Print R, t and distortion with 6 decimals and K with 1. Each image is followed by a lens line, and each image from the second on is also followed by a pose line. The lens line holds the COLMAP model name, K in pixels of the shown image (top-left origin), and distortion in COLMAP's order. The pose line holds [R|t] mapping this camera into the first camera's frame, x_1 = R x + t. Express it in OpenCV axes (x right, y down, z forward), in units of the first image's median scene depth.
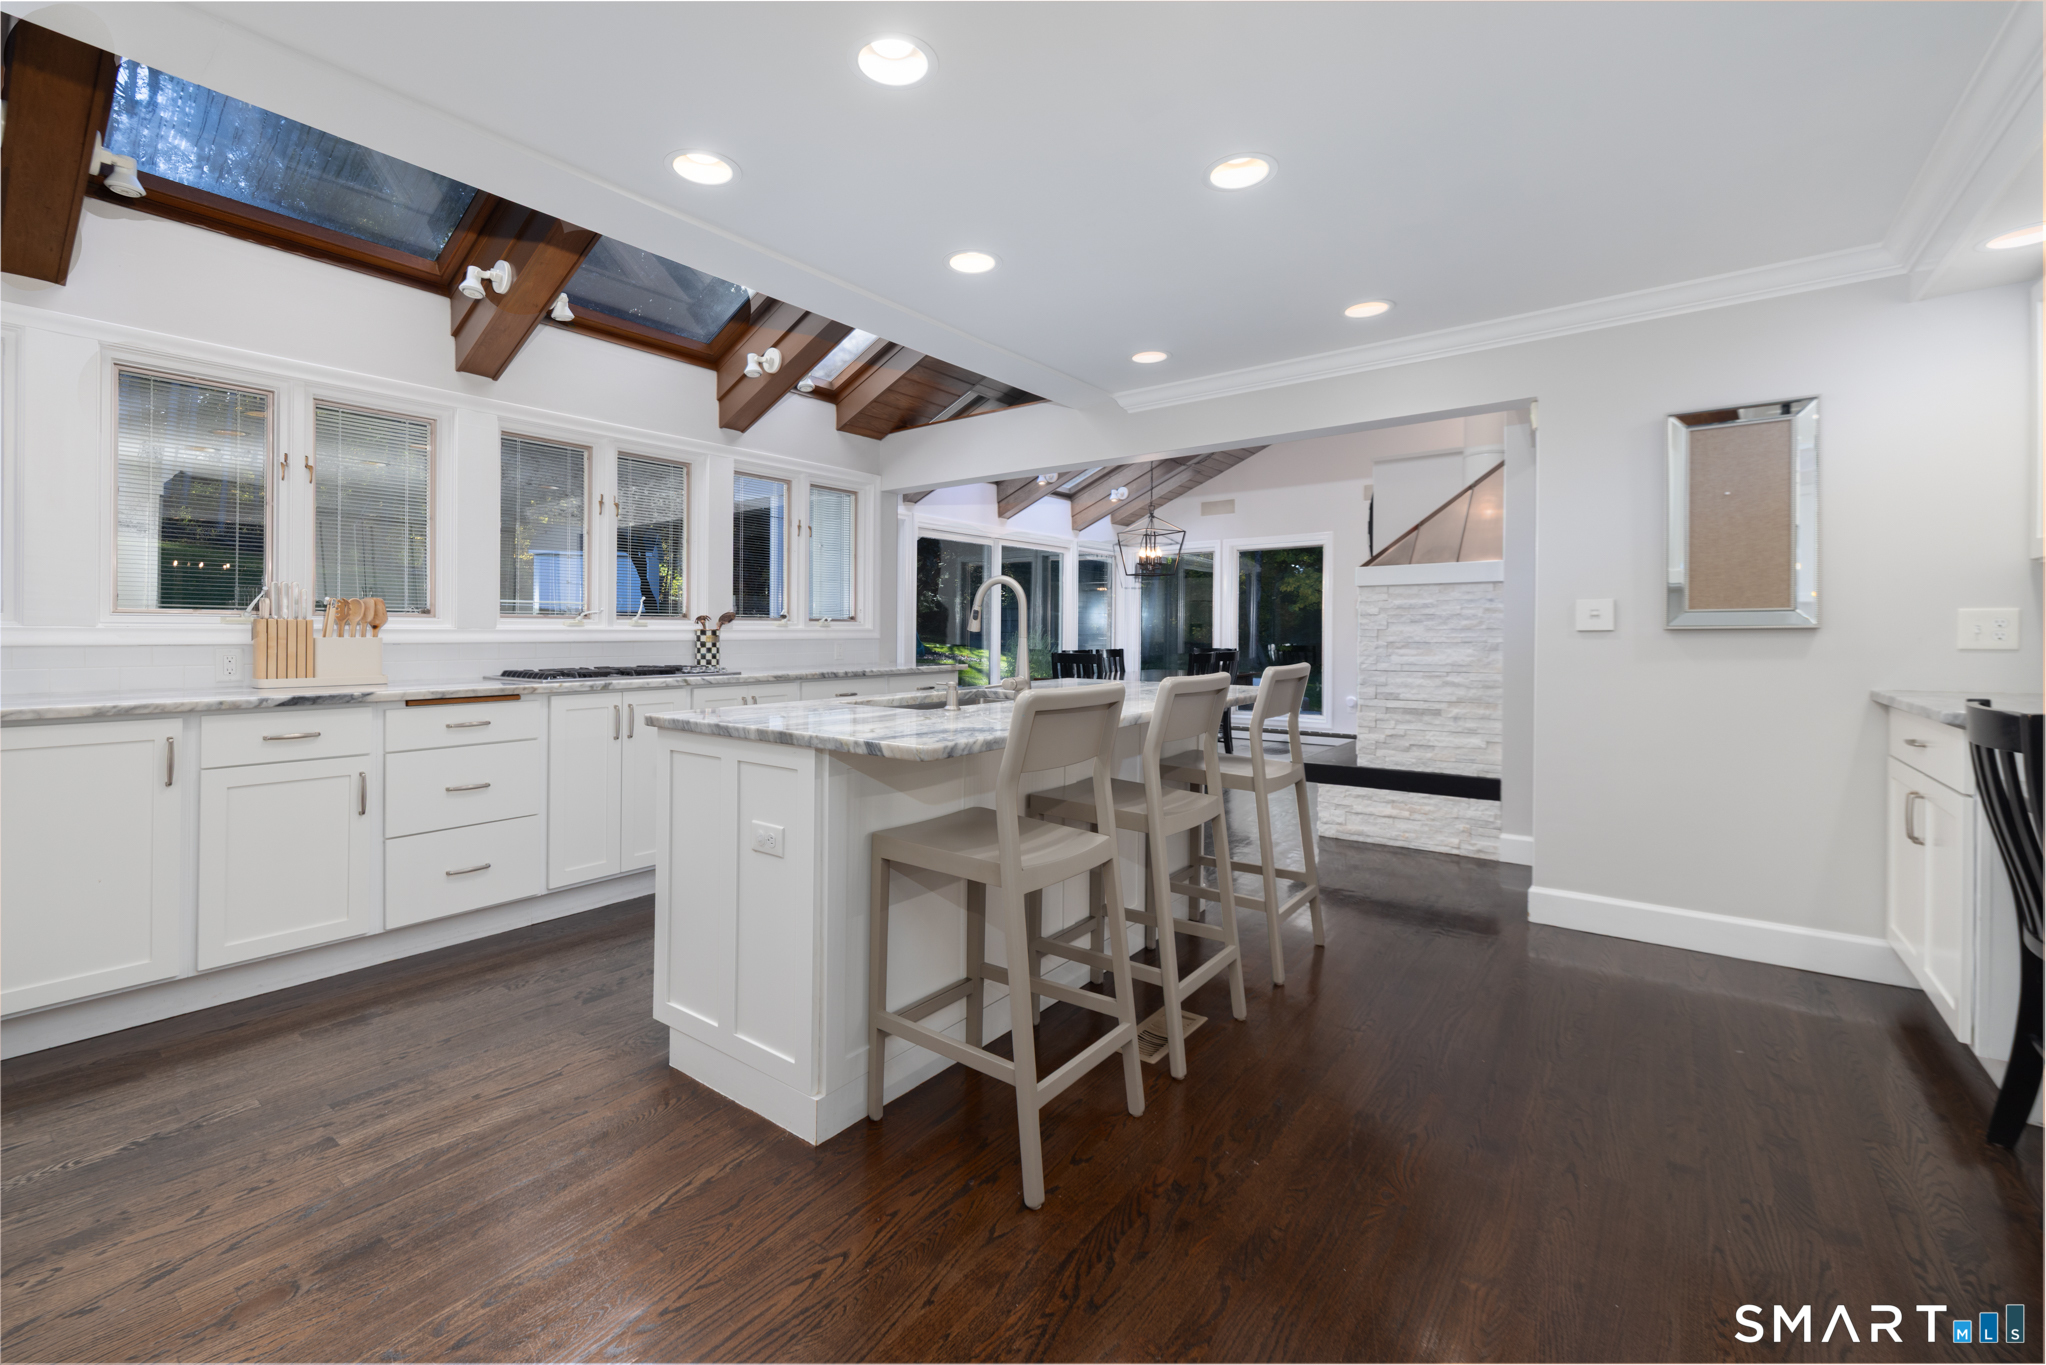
lens RADIAL K [[868.3, 0, 996.6], [0, 868.3, 640.9], [0, 0, 1]] dist [0.002126, -0.000355]
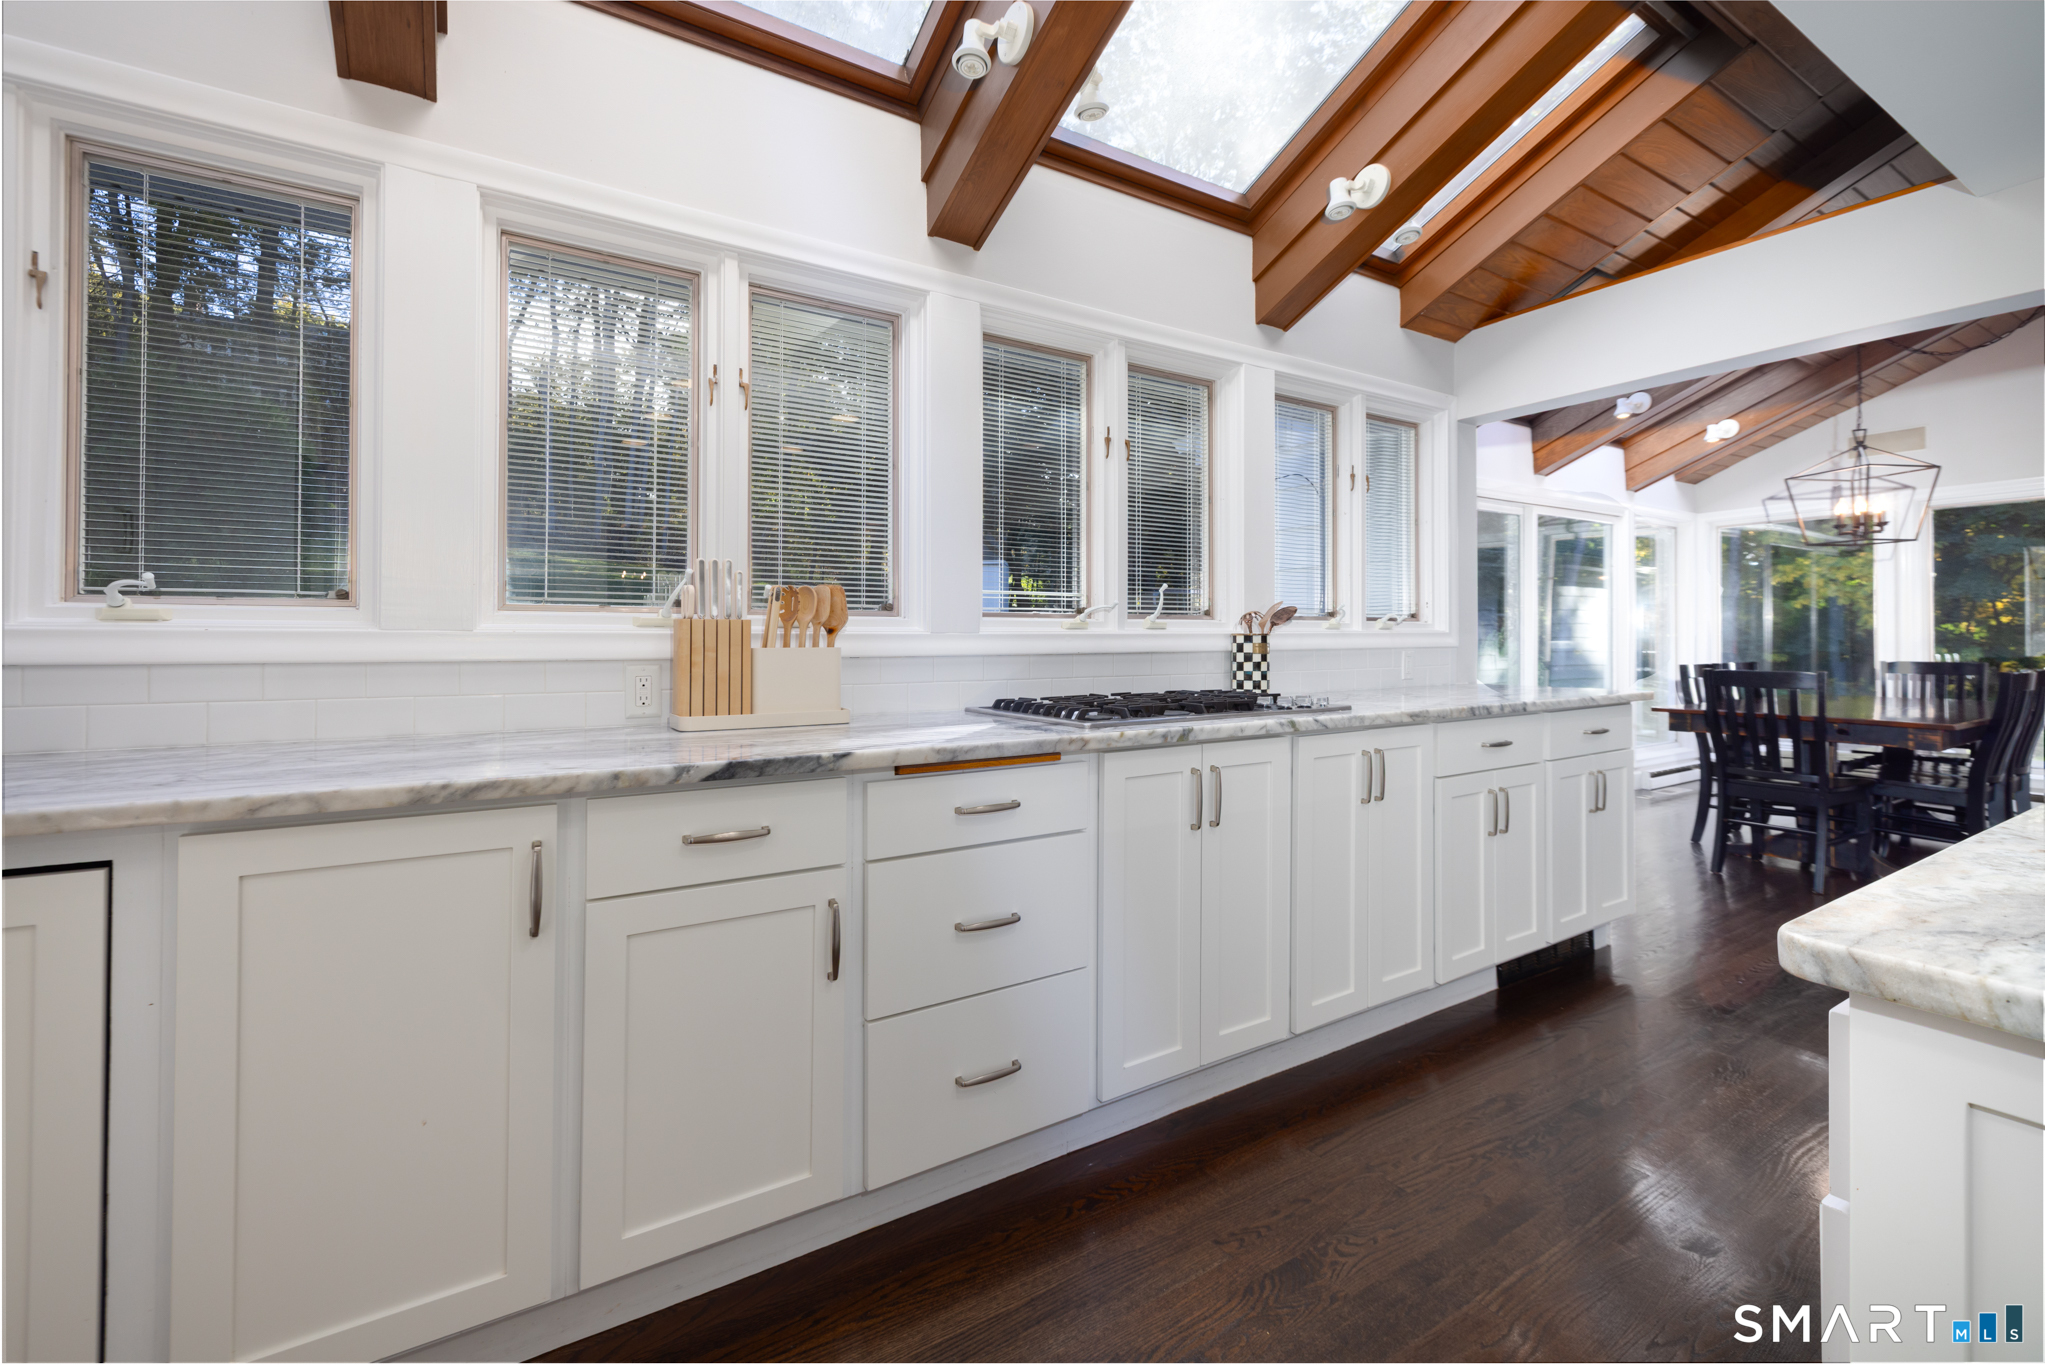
lens RADIAL K [[867.9, 0, 996.1], [0, 867.9, 641.0], [0, 0, 1]] dist [0.002126, -0.000355]
pose [[0.935038, -0.004816, -0.354514, -0.339720], [0.001666, 0.999956, -0.009189, -0.002528], [0.354543, 0.008001, 0.935006, 0.407434]]
